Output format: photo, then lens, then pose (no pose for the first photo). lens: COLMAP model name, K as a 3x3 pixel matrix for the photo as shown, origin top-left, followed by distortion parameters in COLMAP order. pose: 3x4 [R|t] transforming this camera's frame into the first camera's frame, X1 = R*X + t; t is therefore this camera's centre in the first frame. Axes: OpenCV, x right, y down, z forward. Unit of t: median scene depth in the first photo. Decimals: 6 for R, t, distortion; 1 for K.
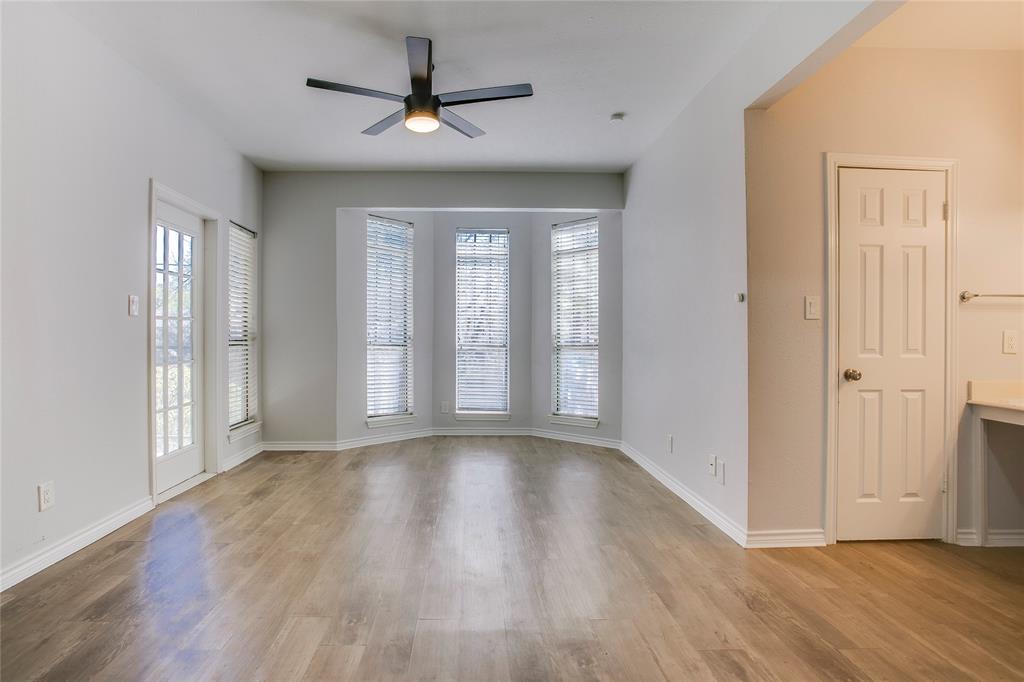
lens RADIAL K [[508.9, 0, 486.9], [0, 508.9, 335.8], [0, 0, 1]] dist [-0.052772, 0.022302]
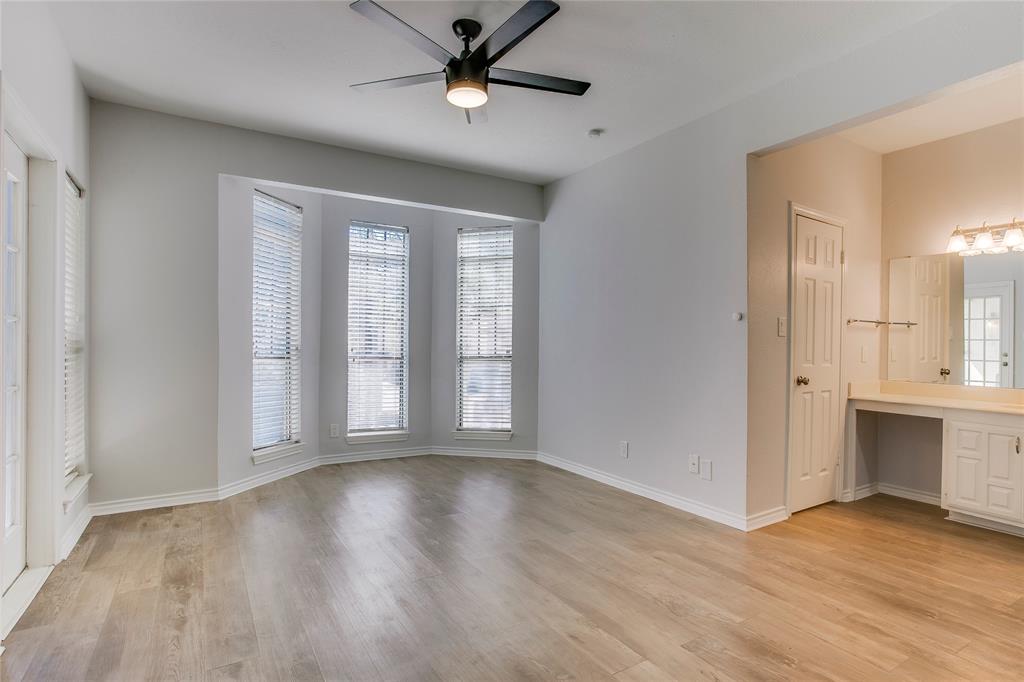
lens RADIAL K [[516.2, 0, 529.3], [0, 516.2, 351.1], [0, 0, 1]] dist [-0.052194, 0.027384]
pose [[0.862836, -0.000037, 0.505485, -0.281004], [-0.006286, 0.999922, 0.010804, -0.003340], [-0.505446, -0.012499, 0.862768, 0.126535]]
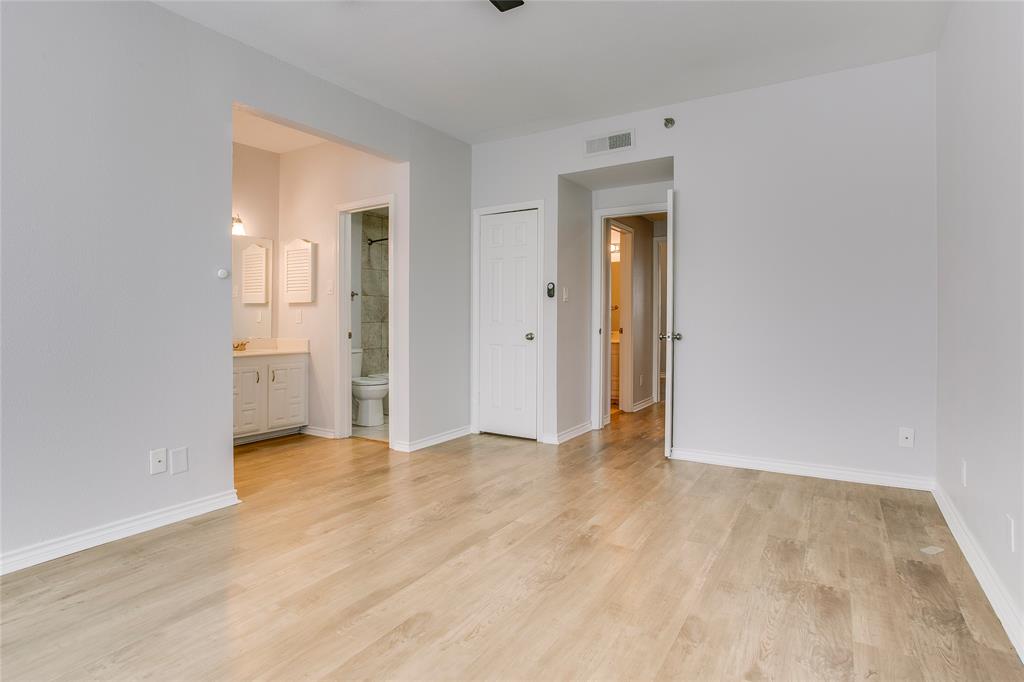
lens RADIAL K [[546.8, 0, 484.2], [0, 546.8, 309.4], [0, 0, 1]] dist [-0.032624, 0.027950]
pose [[-0.808595, 0.002924, 0.588359, -0.339871], [-0.004692, 0.999924, -0.011416, 0.003920], [-0.588348, -0.011992, -0.808519, 0.891634]]
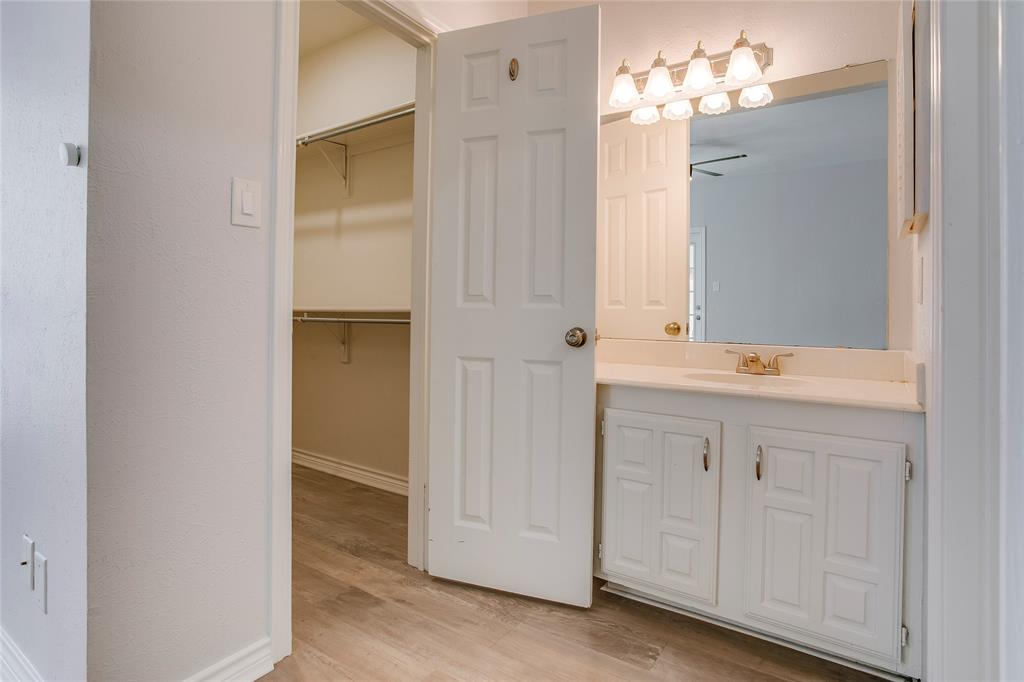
lens RADIAL K [[549.2, 0, 511.2], [0, 549.2, 308.5], [0, 0, 1]] dist [-0.056959, 0.033518]
pose [[0.579438, 0.004674, 0.815003, 0.199183], [-0.008068, 0.999967, 0.000001, 0.024874], [-0.814977, -0.006576, 0.579456, 0.257542]]
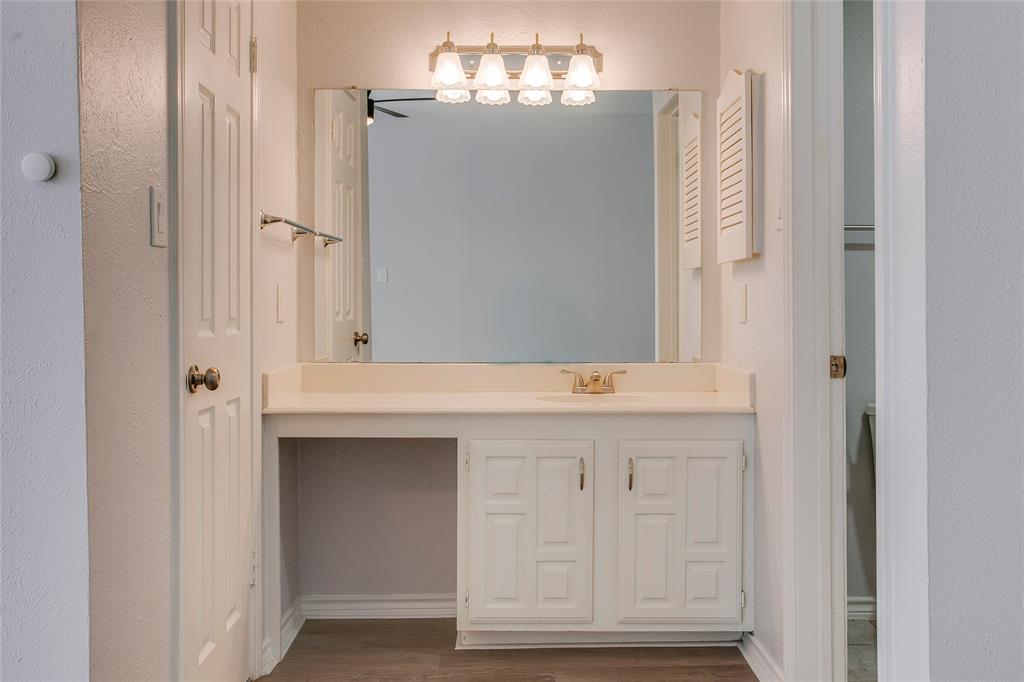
lens RADIAL K [[984.0, 0, 539.8], [0, 984.0, 310.9], [0, 0, 1]] dist [0.000889, -0.006915]
pose [[-0.000484, -0.009452, 0.999955, -0.072254], [0.002285, 0.999953, 0.009453, 0.006089], [-0.999997, 0.002290, -0.000462, 0.379265]]
